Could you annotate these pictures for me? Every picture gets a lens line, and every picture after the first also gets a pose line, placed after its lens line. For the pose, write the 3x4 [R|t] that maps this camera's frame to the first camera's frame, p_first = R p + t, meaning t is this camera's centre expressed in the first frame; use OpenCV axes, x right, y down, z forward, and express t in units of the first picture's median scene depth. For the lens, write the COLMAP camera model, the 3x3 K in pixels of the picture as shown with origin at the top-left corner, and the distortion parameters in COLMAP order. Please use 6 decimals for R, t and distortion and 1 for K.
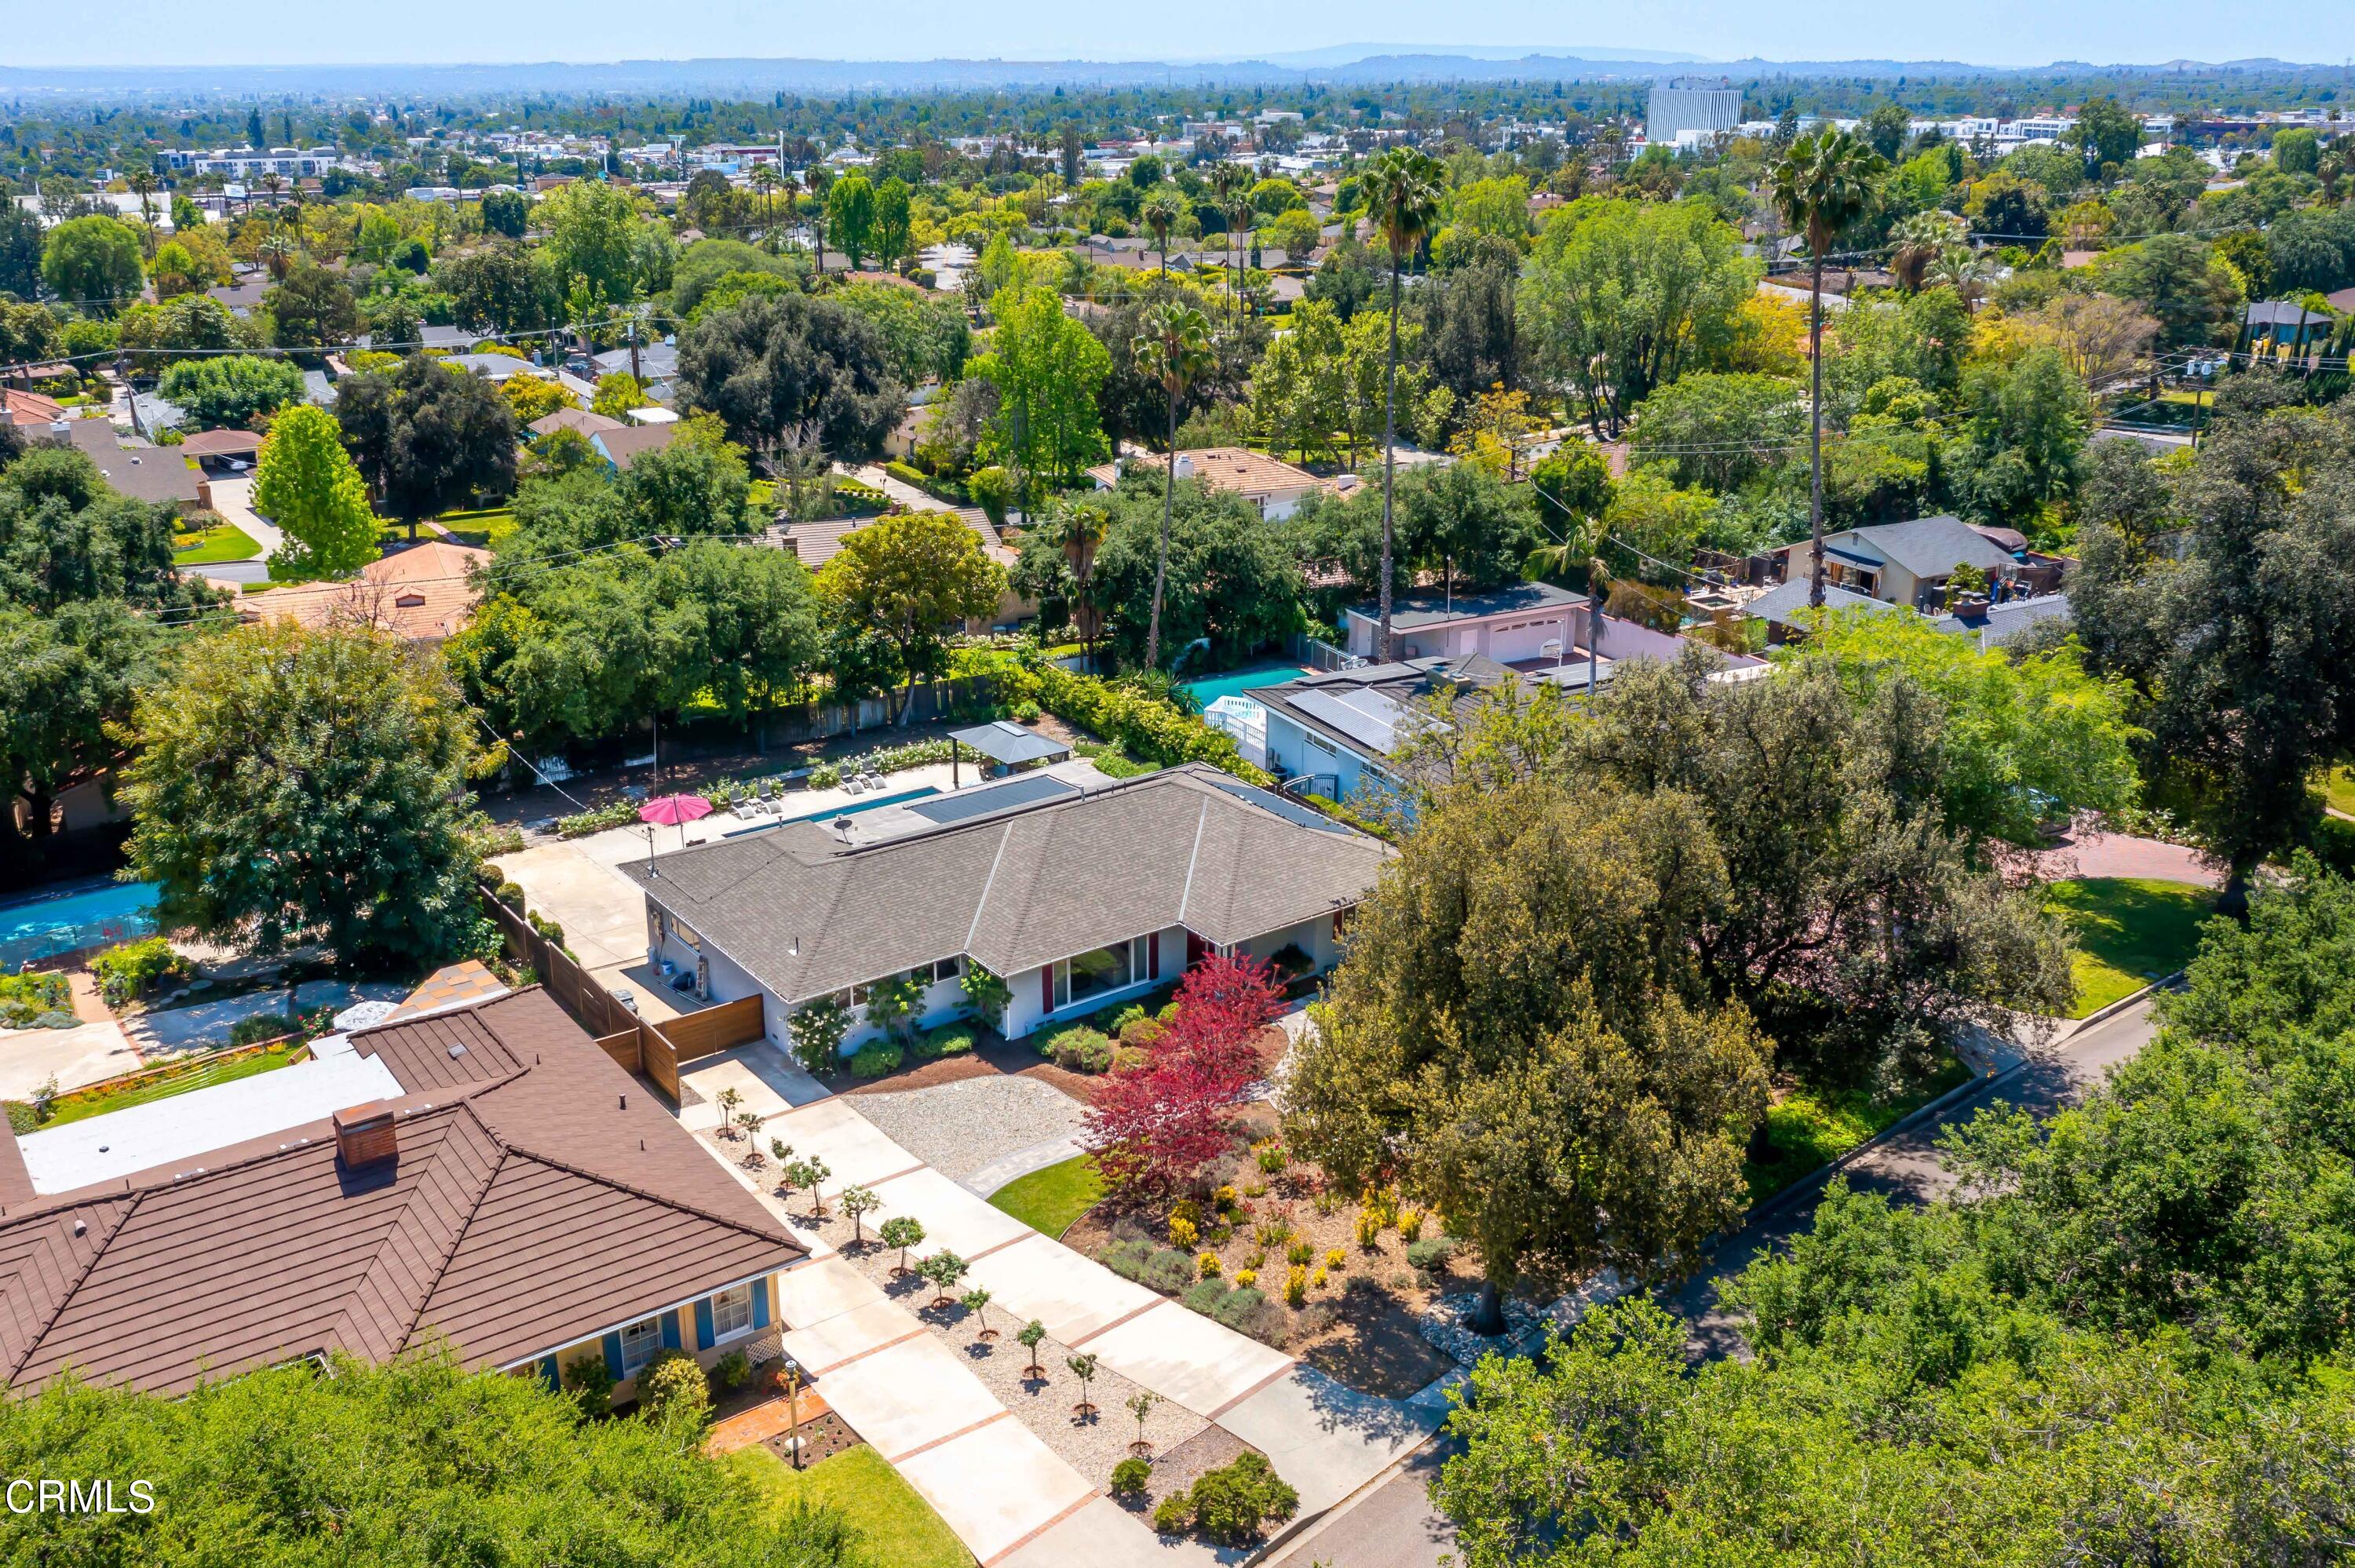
lens RADIAL K [[1836.7, 0, 1170.2], [0, 1836.7, 797.0], [0, 0, 1]] dist [-0.016616, -0.006141]
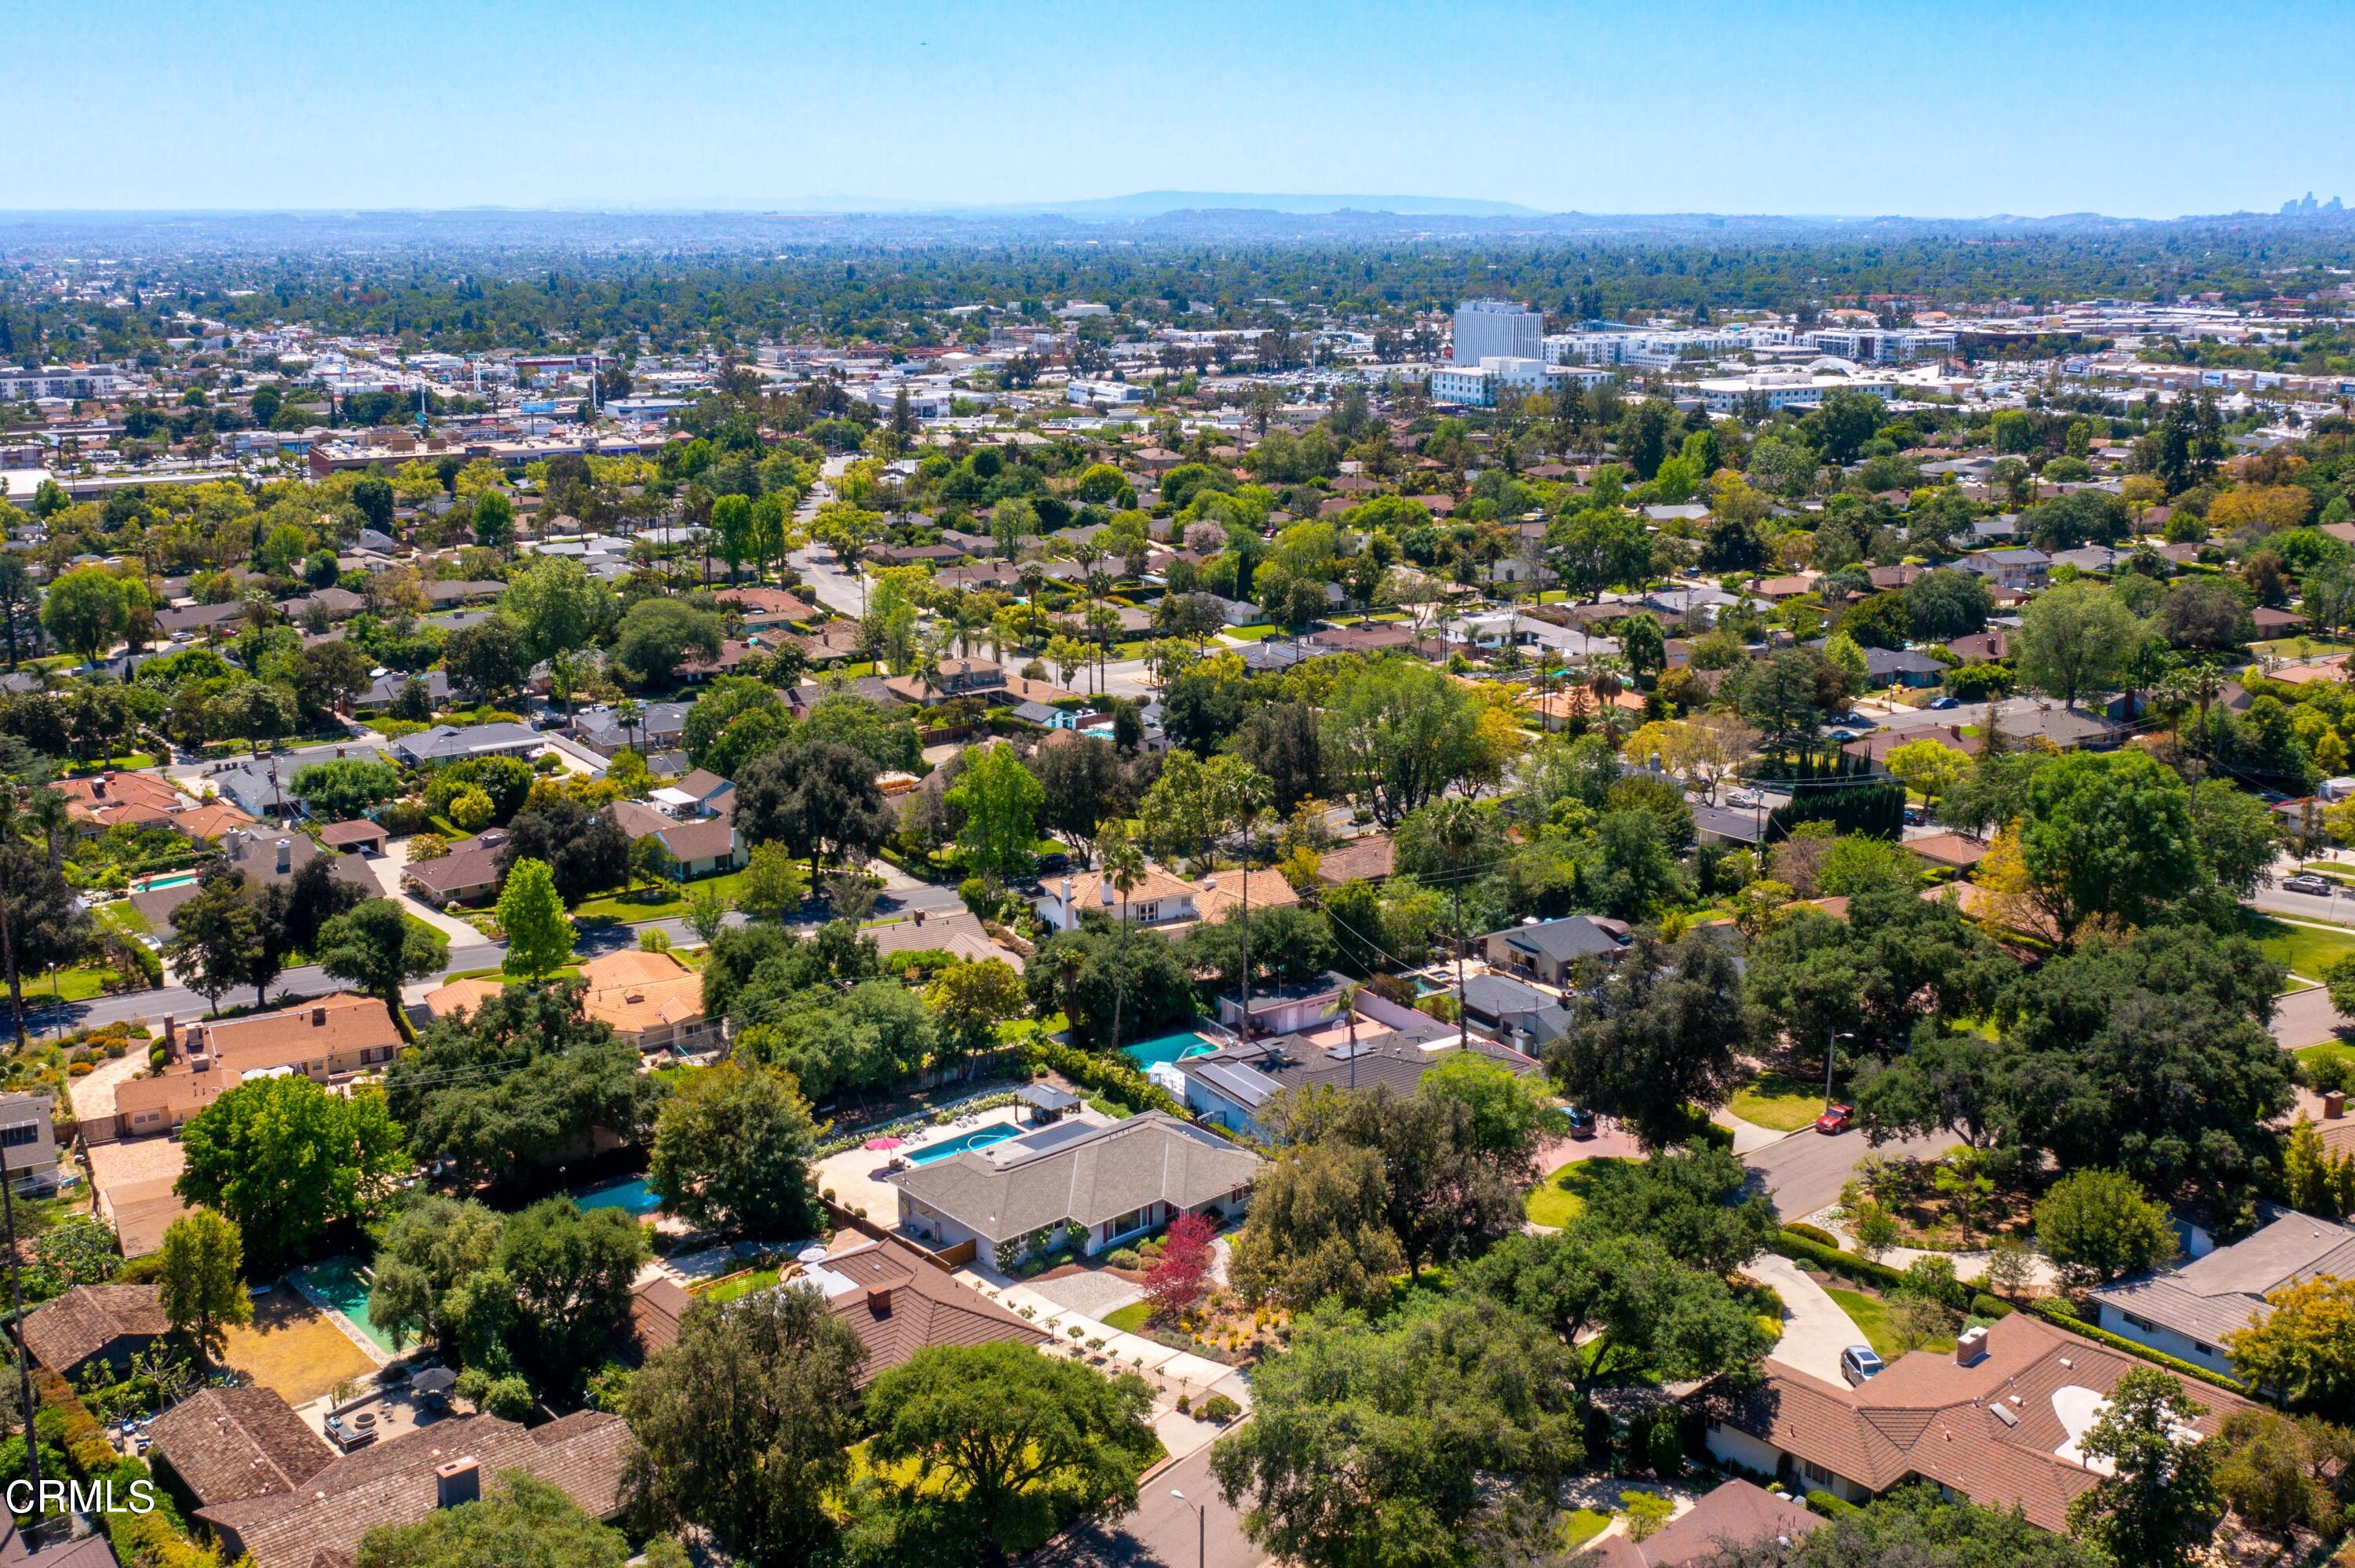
lens RADIAL K [[2176.0, 0, 1177.5], [0, 2176.0, 784.0], [0, 0, 1]] dist [-0.030977, -0.007834]
pose [[0.994149, -0.015141, 0.106955, -0.199055], [0.025108, 0.995399, -0.092468, -0.146461], [-0.105063, 0.094612, 0.989955, -1.286798]]
